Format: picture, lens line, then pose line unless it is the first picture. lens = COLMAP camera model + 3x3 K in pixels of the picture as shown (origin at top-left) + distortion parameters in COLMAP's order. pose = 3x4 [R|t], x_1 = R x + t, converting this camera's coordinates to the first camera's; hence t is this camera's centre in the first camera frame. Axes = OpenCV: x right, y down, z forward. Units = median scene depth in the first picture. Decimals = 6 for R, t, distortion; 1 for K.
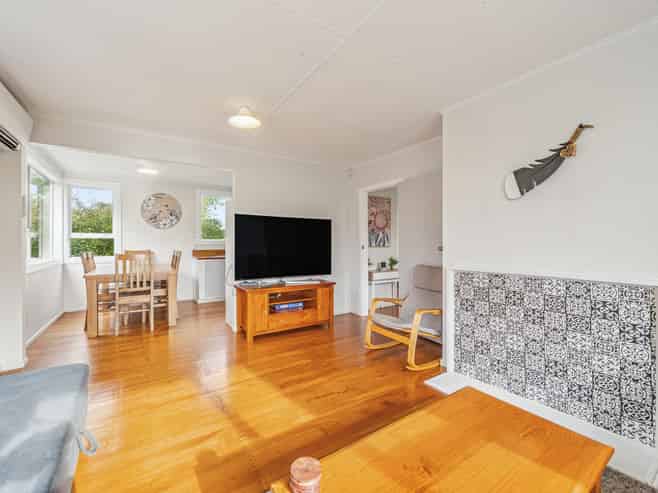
lens RADIAL K [[288.6, 0, 327.3], [0, 288.6, 243.7], [0, 0, 1]] dist [-0.002091, -0.000305]
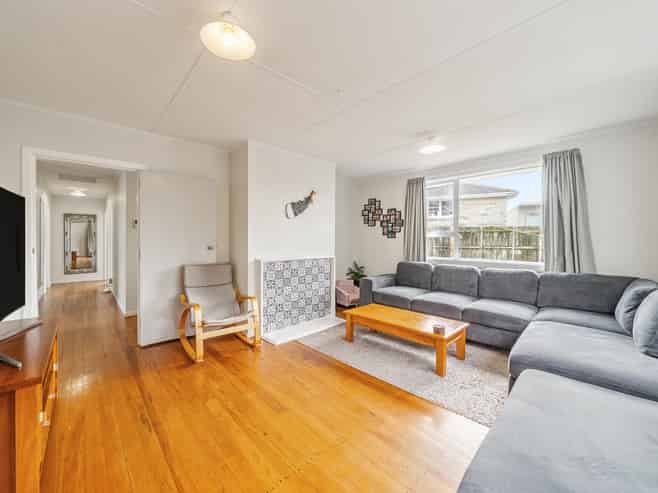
lens RADIAL K [[263.9, 0, 328.6], [0, 263.9, 241.7], [0, 0, 1]] dist [-0.000020, 0.000471]
pose [[-0.167645, -0.006814, 0.985824, -1.022332], [0.000938, 0.999975, 0.007071, -0.019268], [-0.985847, 0.002110, -0.167635, 1.052486]]
